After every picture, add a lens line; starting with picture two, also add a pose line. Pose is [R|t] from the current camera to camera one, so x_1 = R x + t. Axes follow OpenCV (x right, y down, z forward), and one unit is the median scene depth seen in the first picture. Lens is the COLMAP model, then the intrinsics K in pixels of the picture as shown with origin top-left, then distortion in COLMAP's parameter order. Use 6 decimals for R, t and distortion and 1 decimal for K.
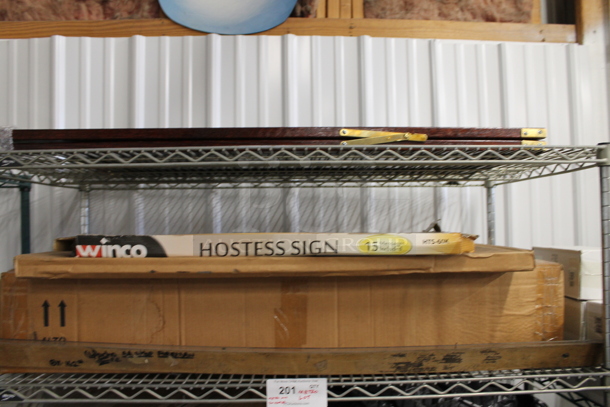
lens RADIAL K [[518.8, 0, 305.4], [0, 518.8, 204.0], [0, 0, 1]] dist [-0.143863, 0.096002]
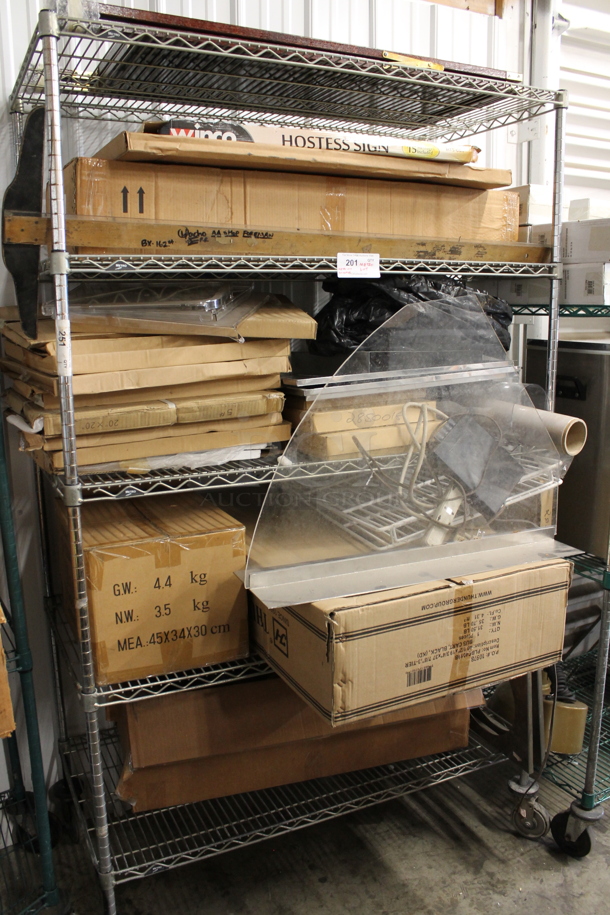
lens RADIAL K [[778.1, 0, 304.8], [0, 778.1, 459.7], [0, 0, 1]] dist [-0.143863, 0.096002]
pose [[0.909372, -0.076803, 0.408833, -0.904634], [-0.021061, 0.973047, 0.229643, 0.389819], [-0.415451, -0.217442, 0.883244, -0.676575]]
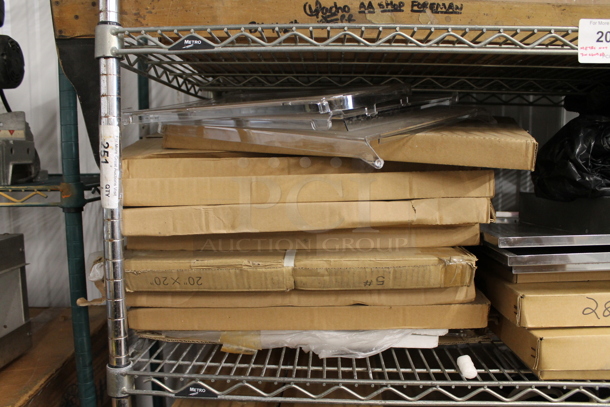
lens RADIAL K [[518.8, 0, 304.4], [0, 518.8, 206.1], [0, 0, 1]] dist [-0.143863, 0.096002]
pose [[0.997584, 0.027101, -0.063964, -0.381828], [-0.018377, 0.990915, 0.133231, 0.493454], [0.066993, -0.131734, 0.989019, 0.272961]]
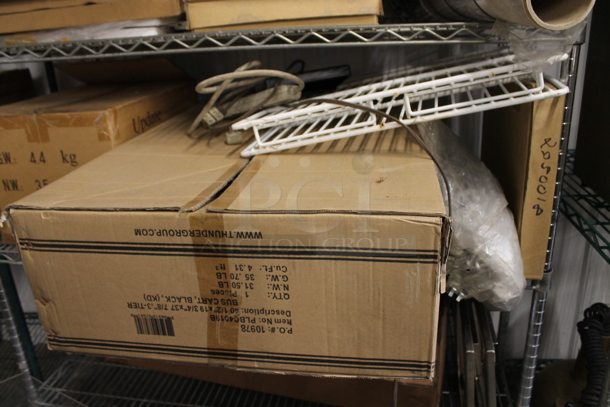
lens RADIAL K [[518.8, 0, 301.2], [0, 518.8, 203.8], [0, 0, 1]] dist [-0.143863, 0.096002]
pose [[0.977950, 0.035791, -0.205749, 0.347050], [0.048168, 0.919986, 0.388981, 0.753344], [0.203208, -0.390315, 0.897976, -0.001207]]
